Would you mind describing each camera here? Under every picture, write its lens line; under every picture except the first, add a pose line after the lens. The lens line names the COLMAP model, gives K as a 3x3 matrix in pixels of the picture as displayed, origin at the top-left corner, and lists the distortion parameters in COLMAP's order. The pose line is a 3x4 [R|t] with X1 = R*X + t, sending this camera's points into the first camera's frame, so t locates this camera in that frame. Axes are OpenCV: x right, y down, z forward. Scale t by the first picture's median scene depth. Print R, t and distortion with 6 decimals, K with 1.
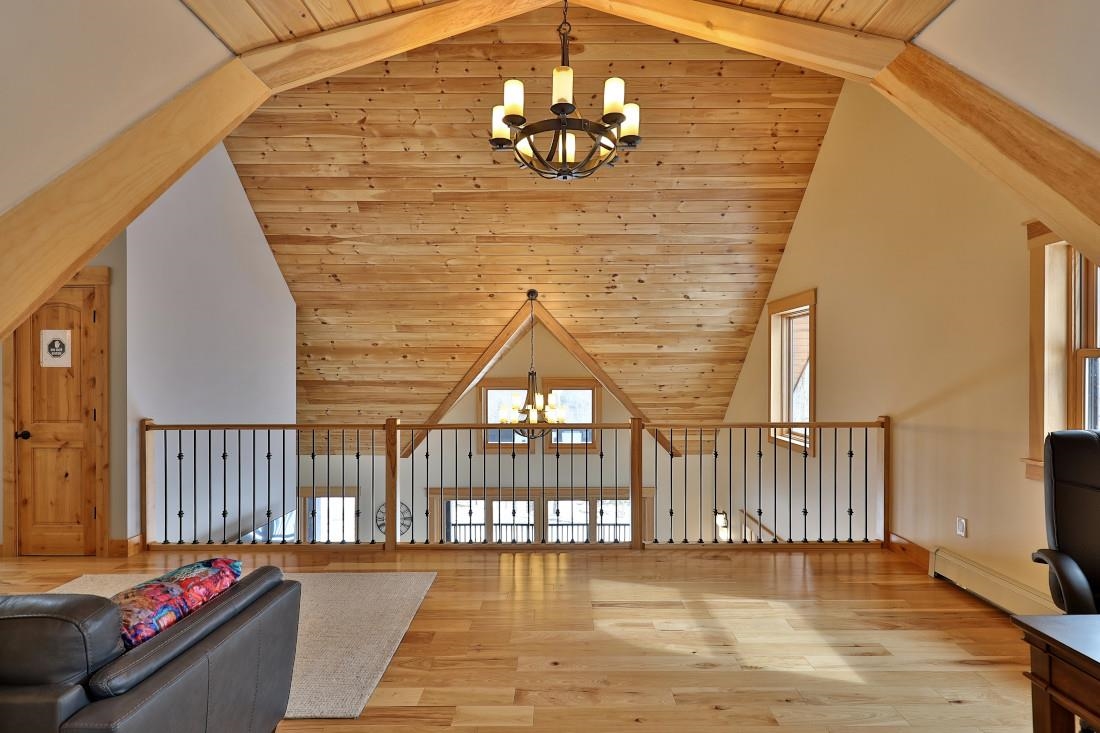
lens RADIAL K [[523.7, 0, 553.4], [0, 523.7, 373.3], [0, 0, 1]] dist [0.000512, 0.000072]
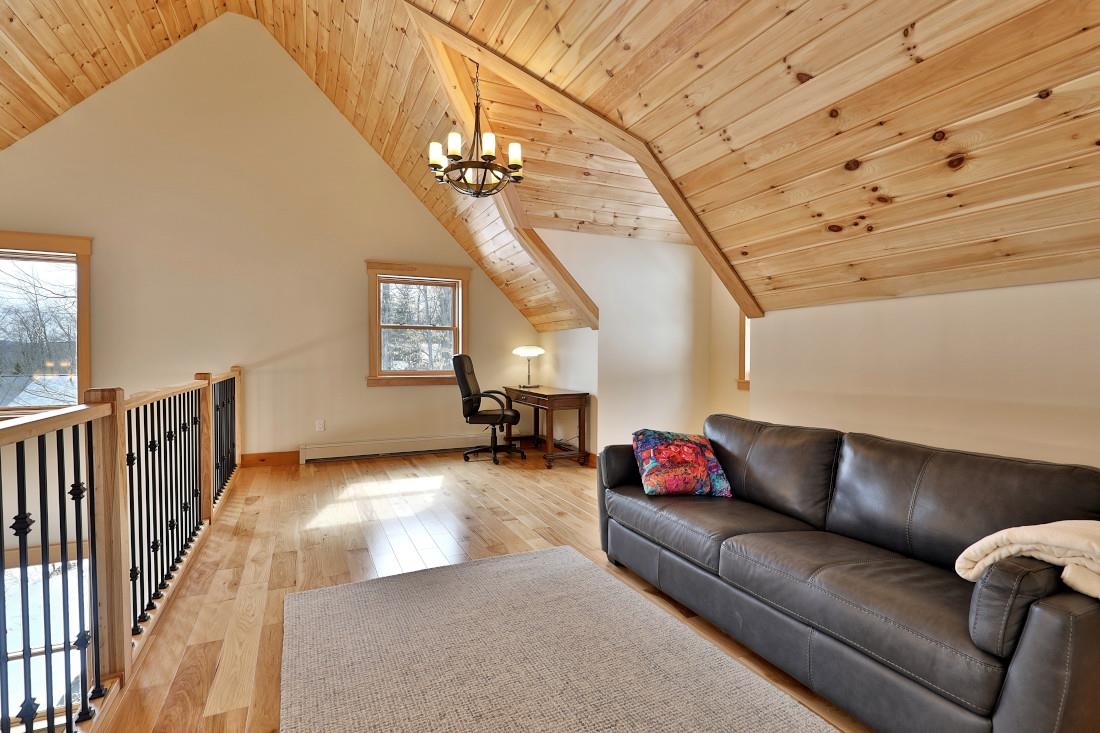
lens RADIAL K [[523.7, 0, 550.9], [0, 523.7, 366.3], [0, 0, 1]] dist [0.000512, 0.000072]
pose [[-0.428725, -0.018883, 0.903238, -0.699744], [0.001979, 0.999760, 0.021841, 0.044478], [-0.903433, 0.011151, -0.428584, 0.694155]]
